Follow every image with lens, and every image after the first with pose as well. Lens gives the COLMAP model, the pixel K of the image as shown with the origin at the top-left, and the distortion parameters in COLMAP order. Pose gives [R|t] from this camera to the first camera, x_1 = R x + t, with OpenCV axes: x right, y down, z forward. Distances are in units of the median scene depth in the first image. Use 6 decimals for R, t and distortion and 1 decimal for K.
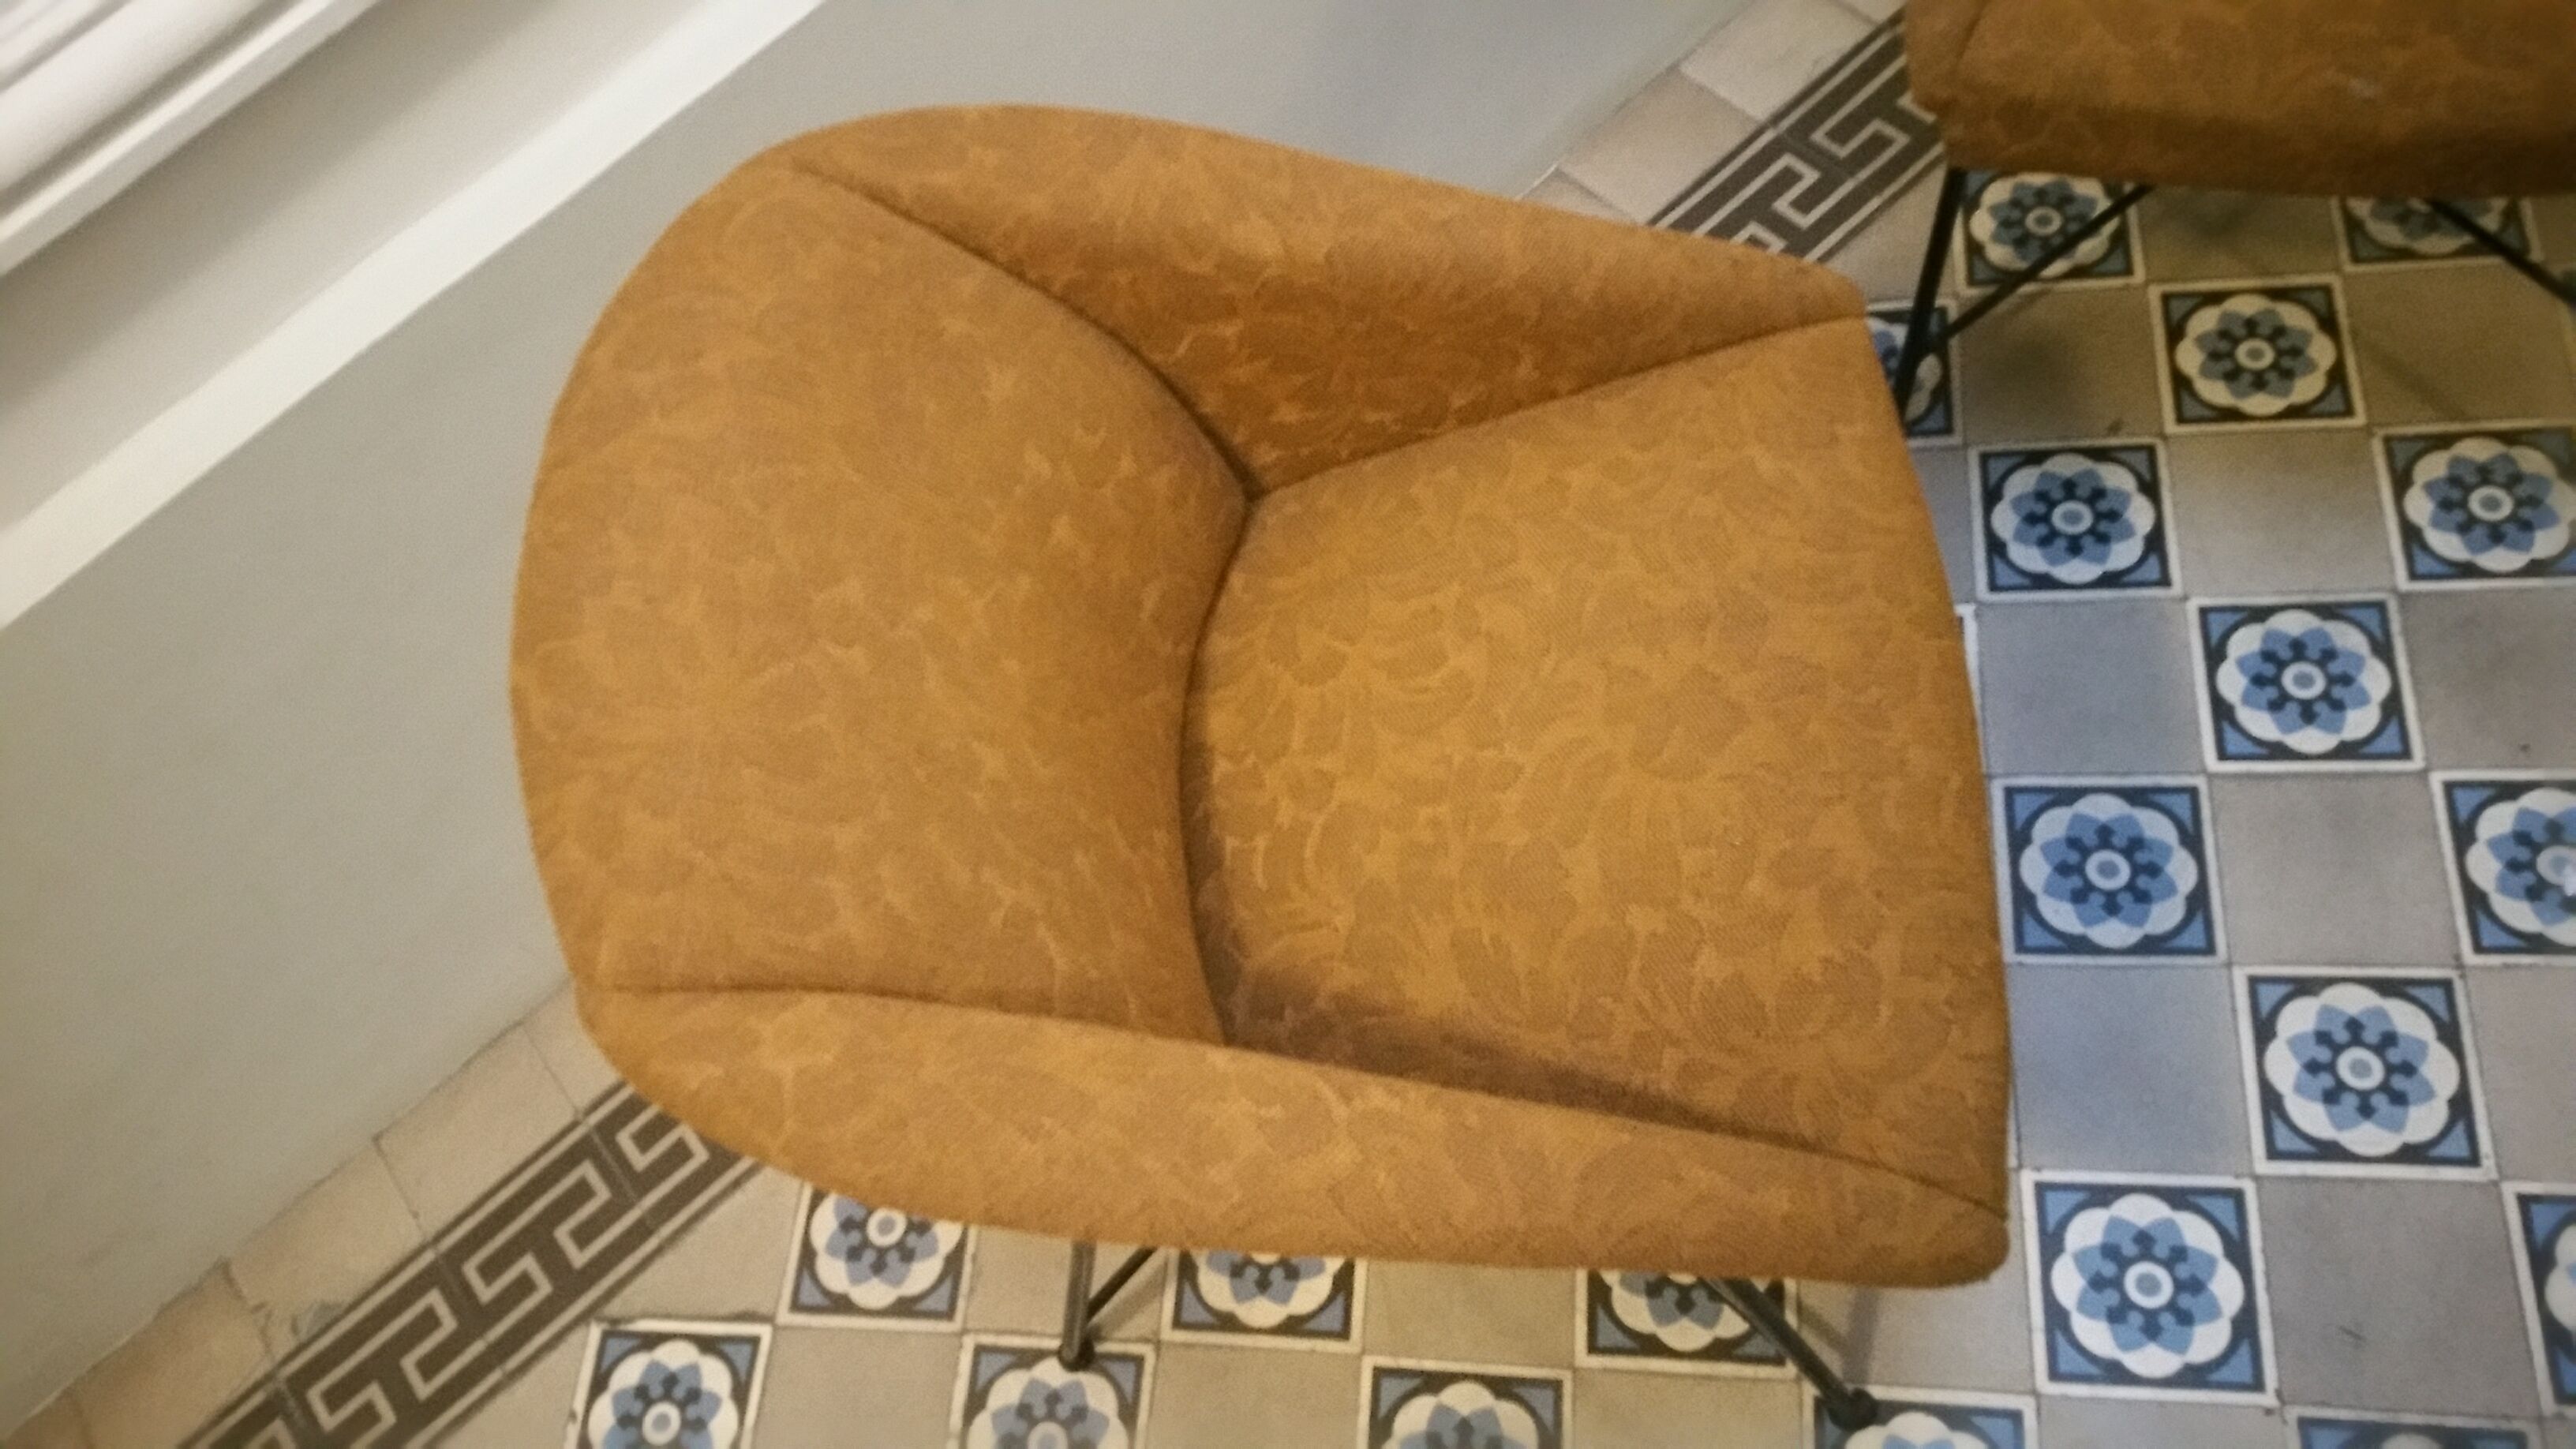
lens RADIAL K [[1978.5, 0, 1199.4], [0, 1978.5, 776.9], [0, 0, 1]] dist [0.006606, 0.000801]
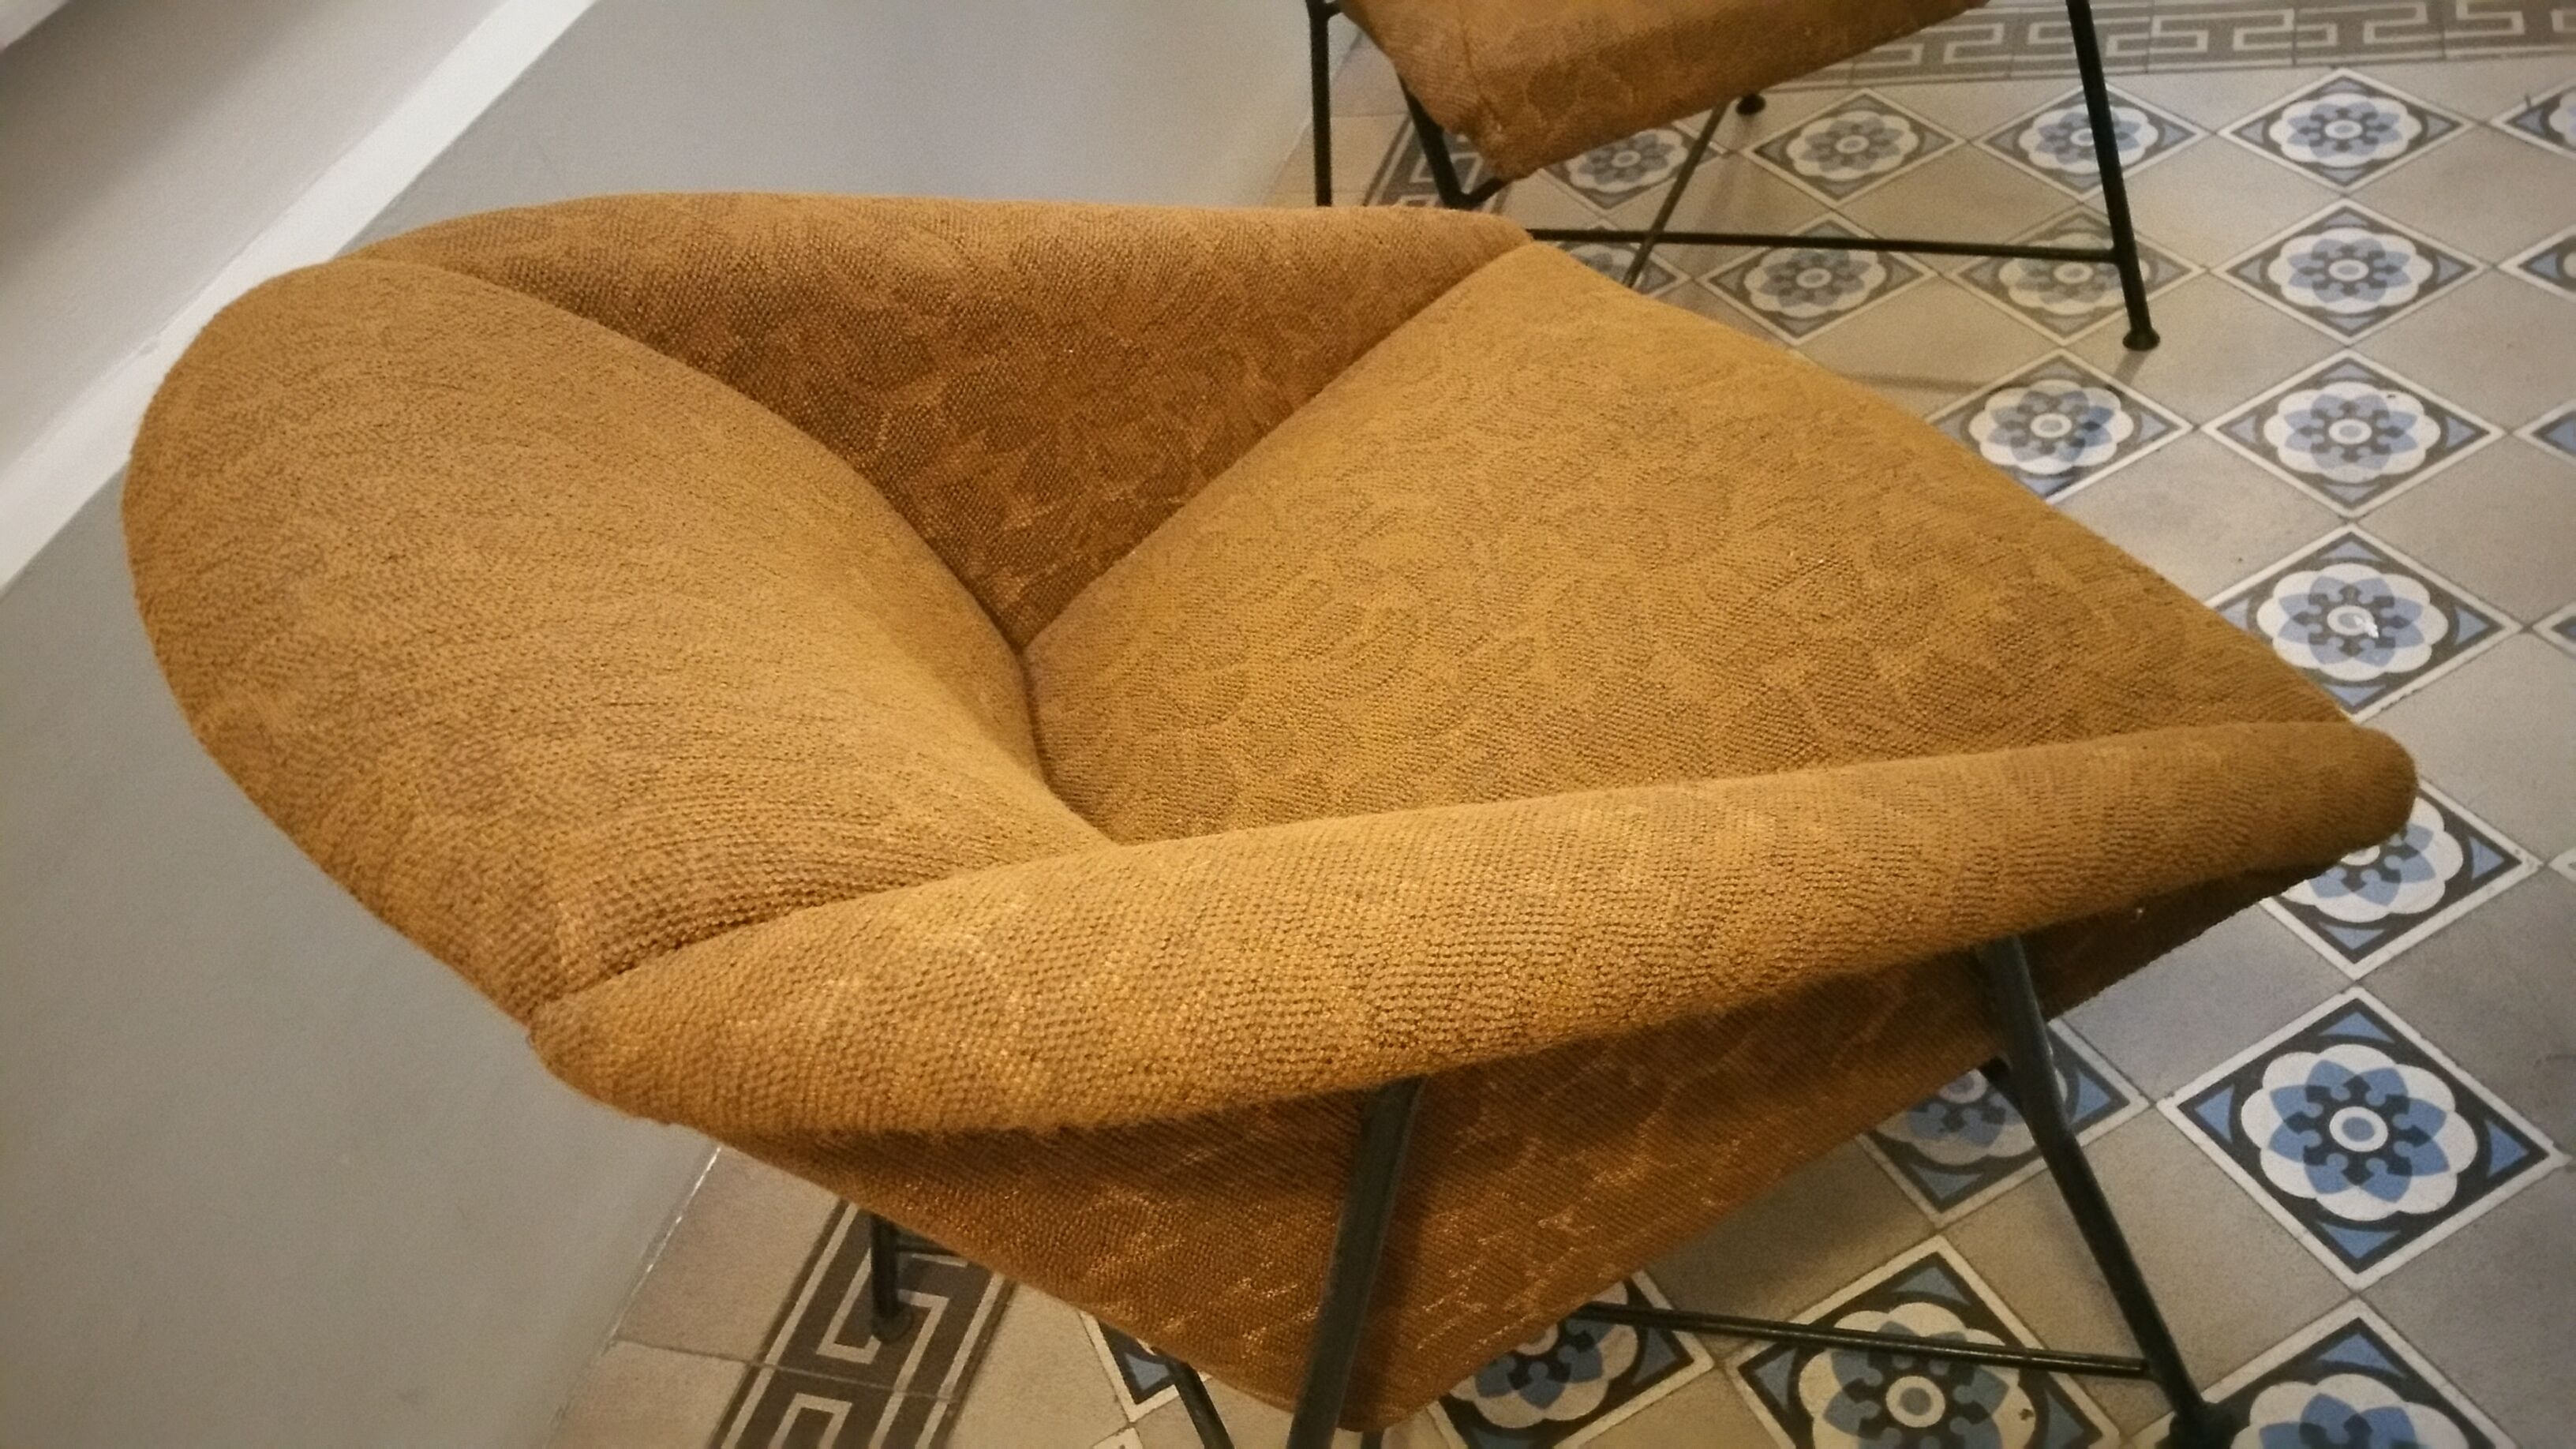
lens RADIAL K [[2100.8, 0, 1288.0], [0, 2100.8, 724.5], [0, 0, 1]] dist [0.035679, -0.082924]
pose [[0.861244, -0.349950, 0.368503, -0.210661], [0.469803, 0.824744, -0.314774, 0.211845], [-0.193765, 0.444221, 0.874713, 0.266836]]
